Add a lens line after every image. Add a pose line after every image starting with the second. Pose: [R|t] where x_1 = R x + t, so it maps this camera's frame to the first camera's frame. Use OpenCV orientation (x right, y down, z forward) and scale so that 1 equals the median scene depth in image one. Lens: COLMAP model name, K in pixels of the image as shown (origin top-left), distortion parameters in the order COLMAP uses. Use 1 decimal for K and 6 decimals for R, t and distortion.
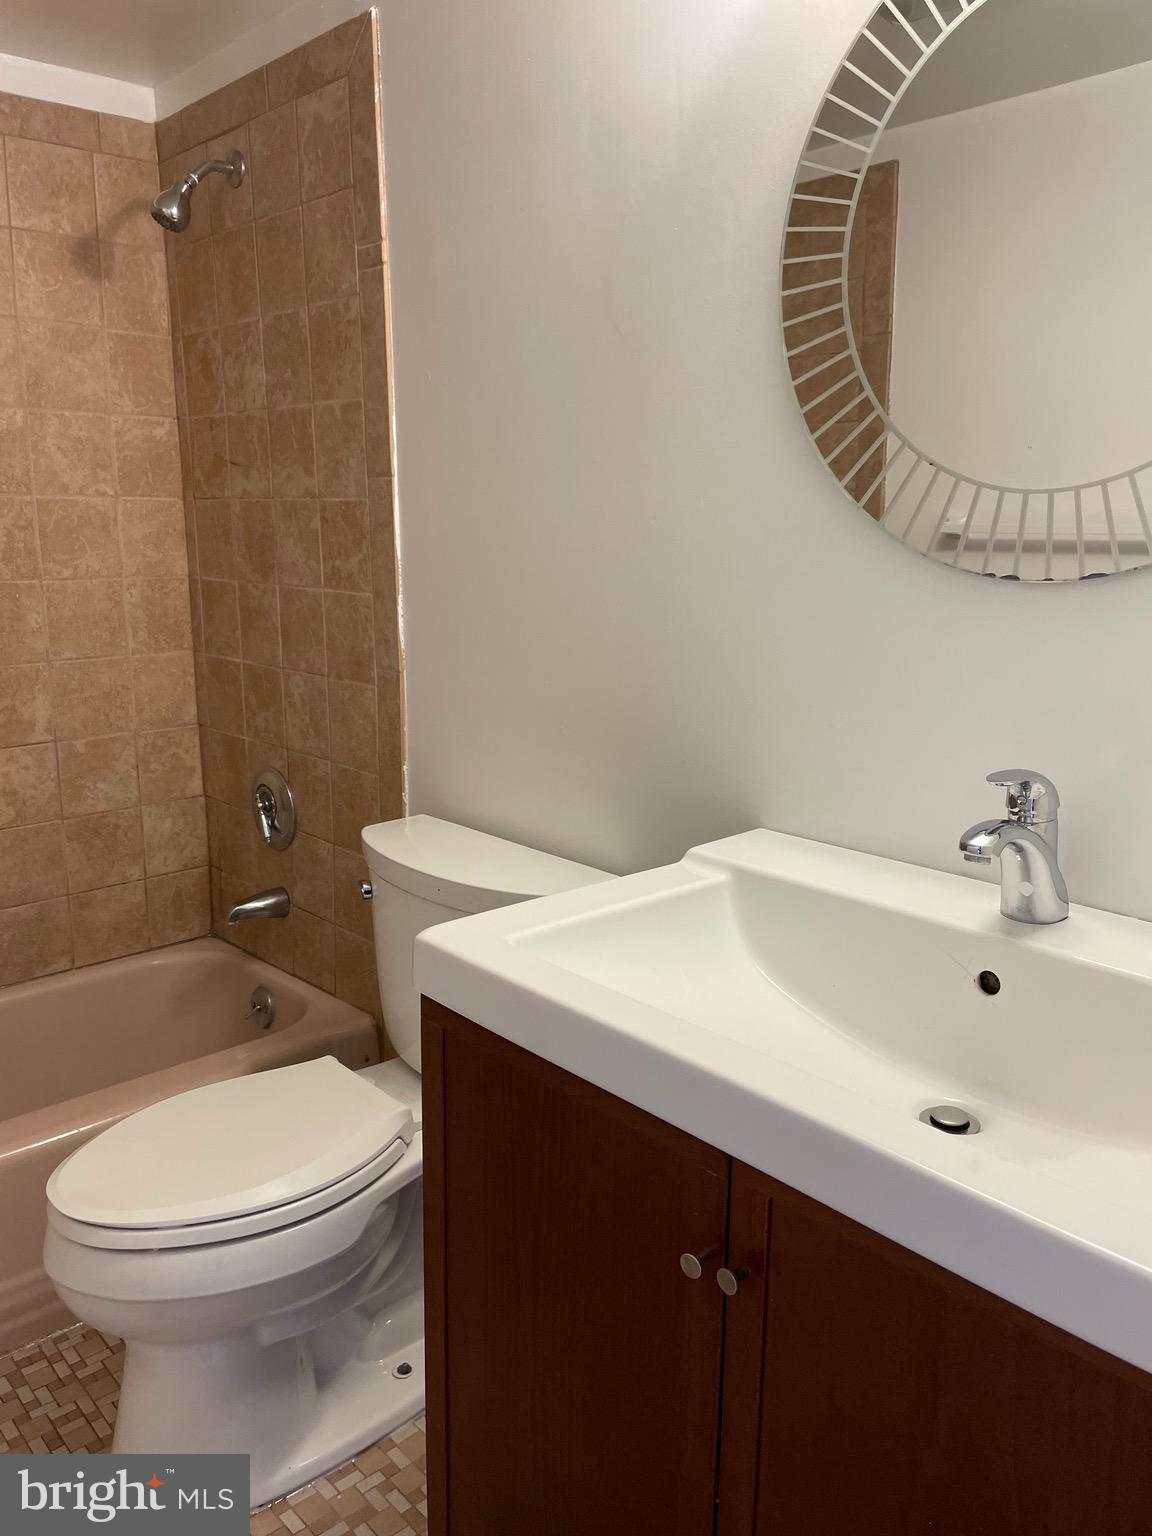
lens RADIAL K [[1162.3, 0, 553.4], [0, 1162.3, 764.4], [0, 0, 1]] dist [0.083908, -0.120035]
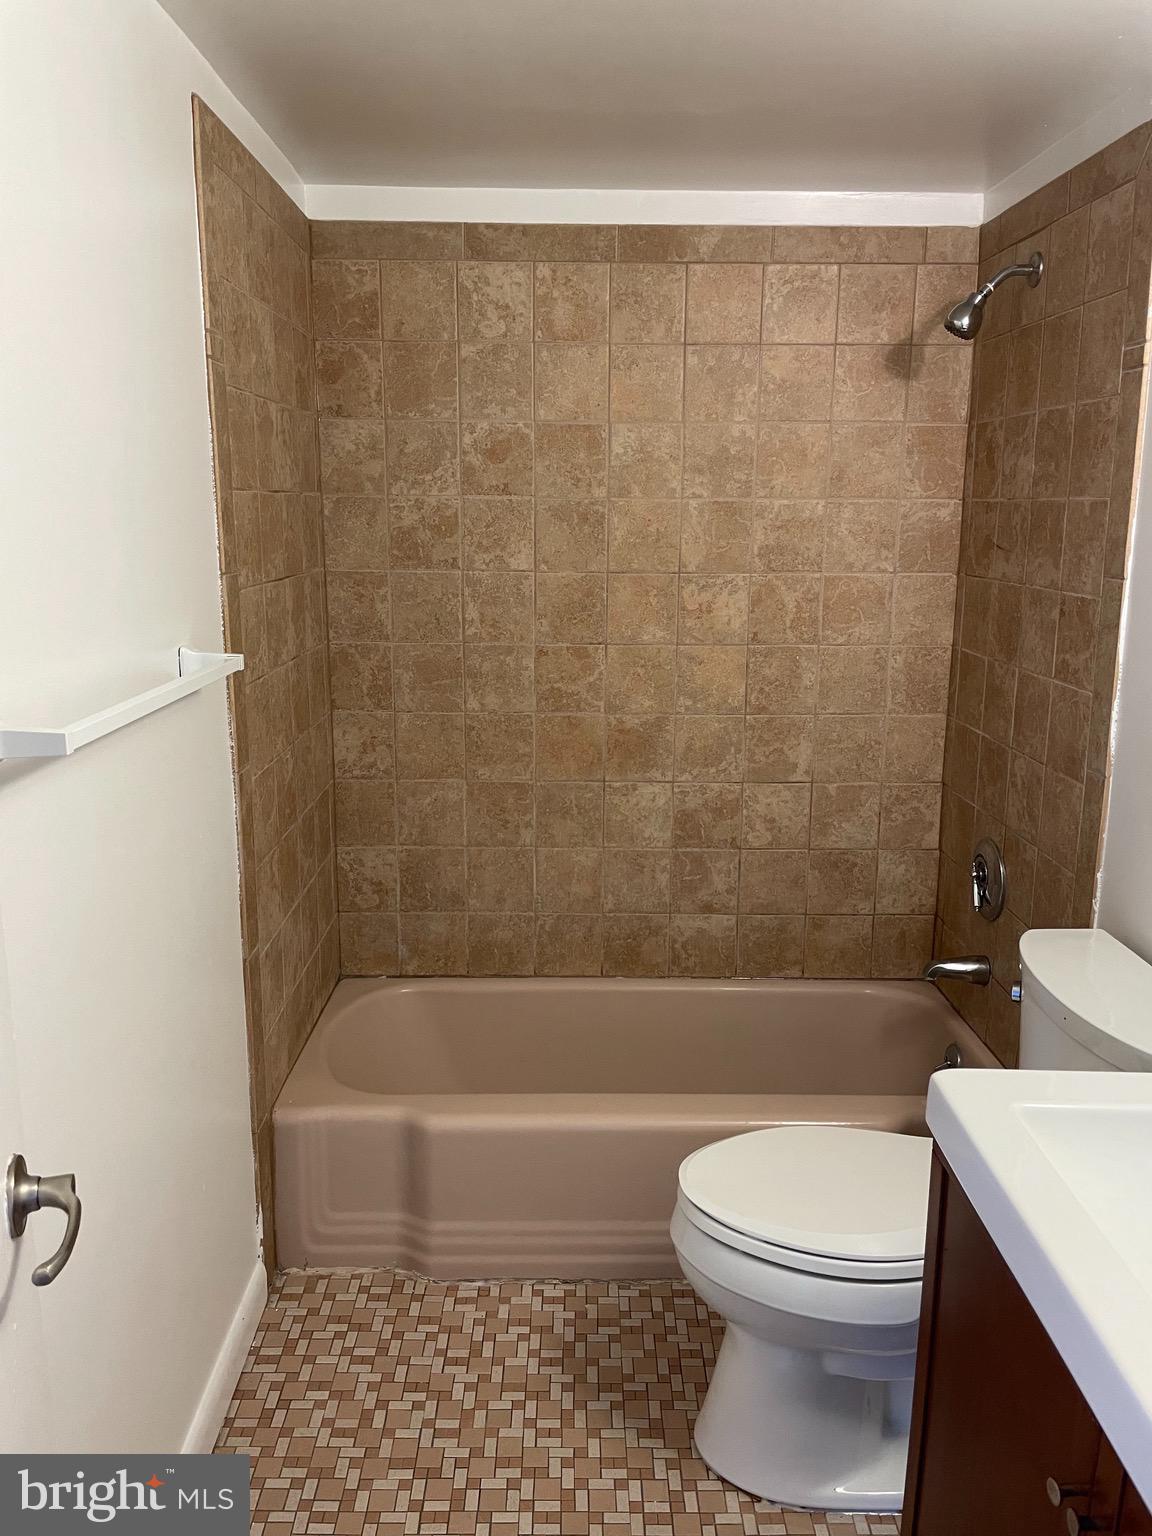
lens RADIAL K [[1163.3, 0, 579.7], [0, 1163.3, 761.3], [0, 0, 1]] dist [0.083512, -0.122426]
pose [[0.747369, 0.143733, -0.648676, 0.150173], [-0.140073, 0.988462, 0.057639, -0.076214], [0.649476, 0.047784, 0.758879, -0.020480]]
